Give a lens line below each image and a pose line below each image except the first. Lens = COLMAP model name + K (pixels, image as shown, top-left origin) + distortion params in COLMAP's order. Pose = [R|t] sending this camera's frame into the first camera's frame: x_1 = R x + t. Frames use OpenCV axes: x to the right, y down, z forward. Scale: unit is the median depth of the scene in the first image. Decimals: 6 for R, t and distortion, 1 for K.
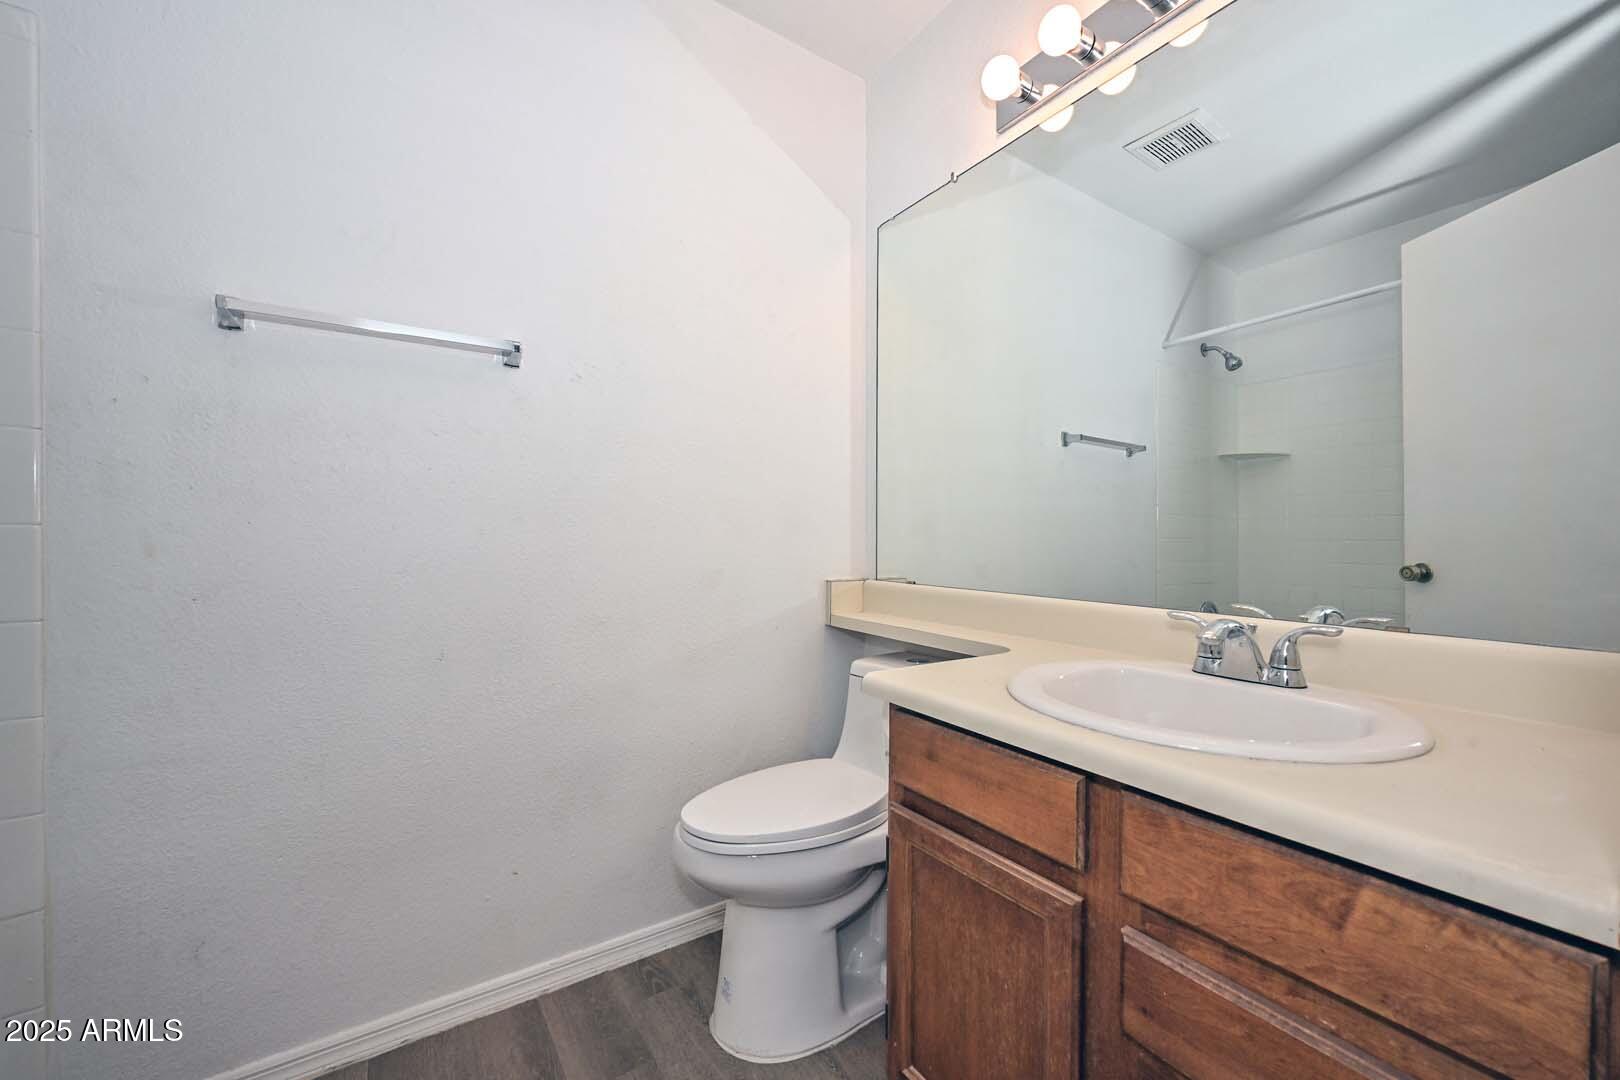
lens RADIAL K [[637.1, 0, 815.1], [0, 637.1, 541.3], [0, 0, 1]] dist [0.000206, 0.000269]
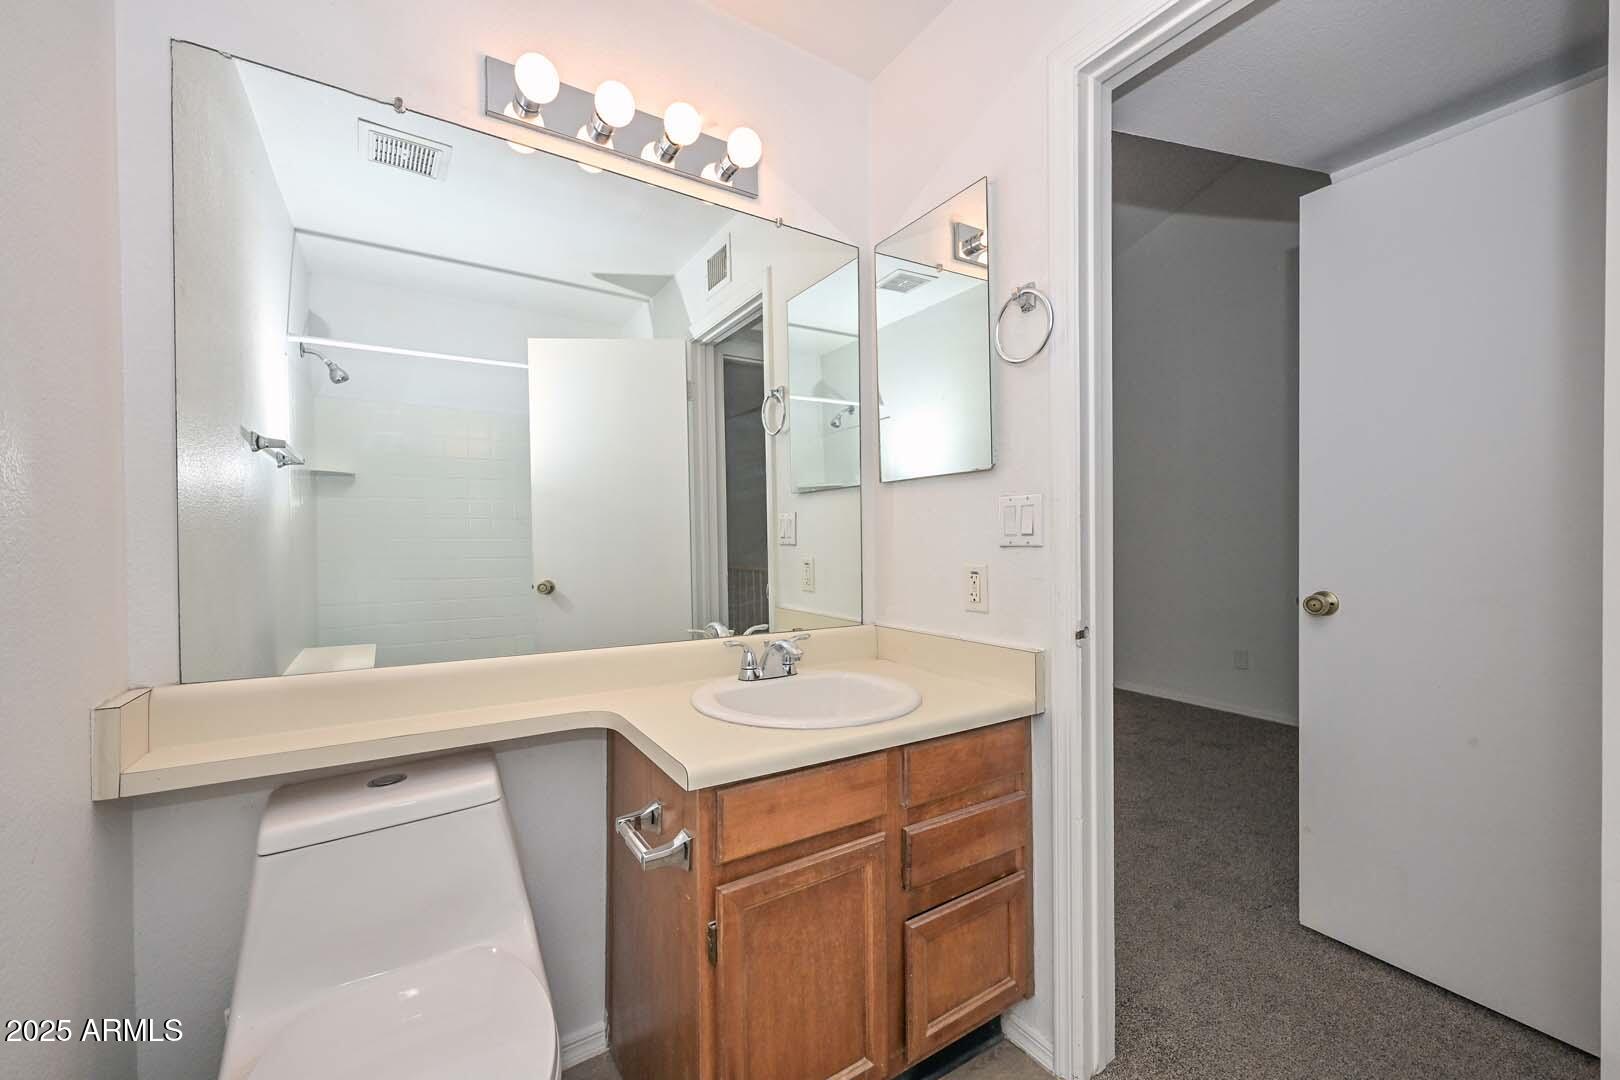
lens RADIAL K [[634.5, 0, 812.3], [0, 634.5, 542.4], [0, 0, 1]] dist [0.003065, 0.000014]
pose [[0.015922, -0.011054, 0.999812, -0.907637], [0.004719, 0.999929, 0.010980, -0.131951], [-0.999862, 0.004543, 0.015973, 0.924020]]
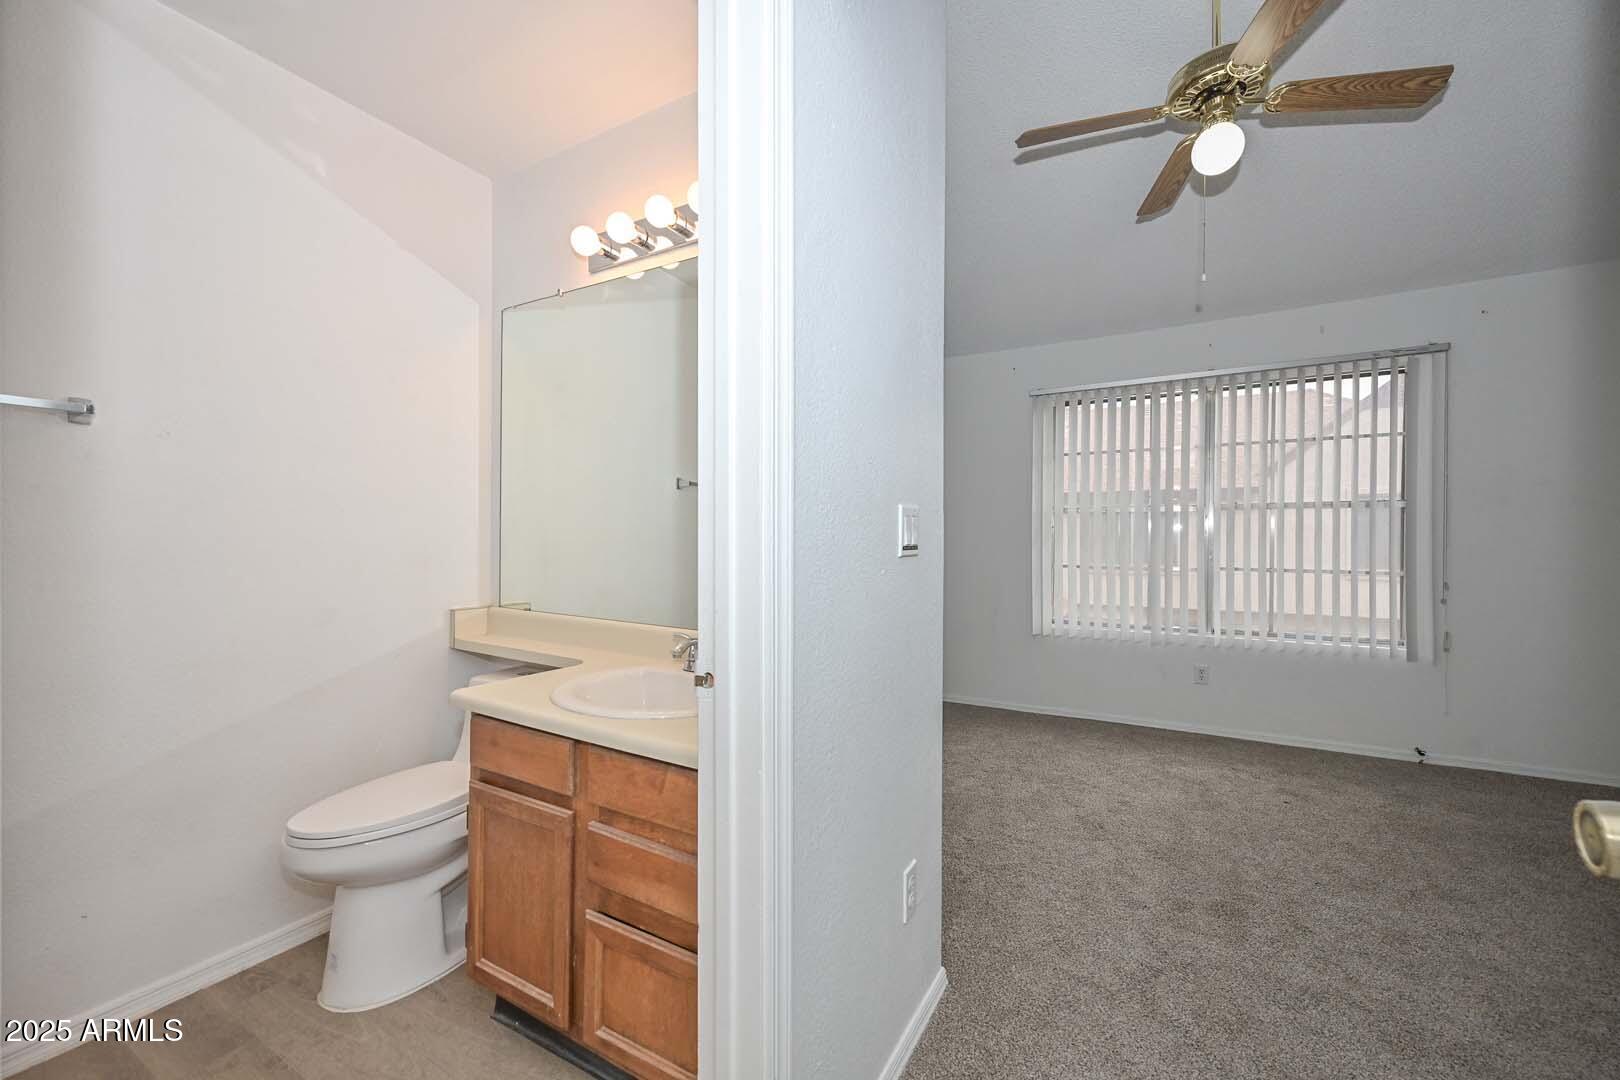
lens RADIAL K [[640.7, 0, 810.0], [0, 640.7, 540.0], [0, 0, 1]] dist [0.002881, 0.000675]
pose [[0.898319, 0.003320, 0.439332, 0.185655], [-0.006346, 0.999965, 0.005418, -0.153884], [-0.439299, -0.007655, 0.898308, -0.676109]]
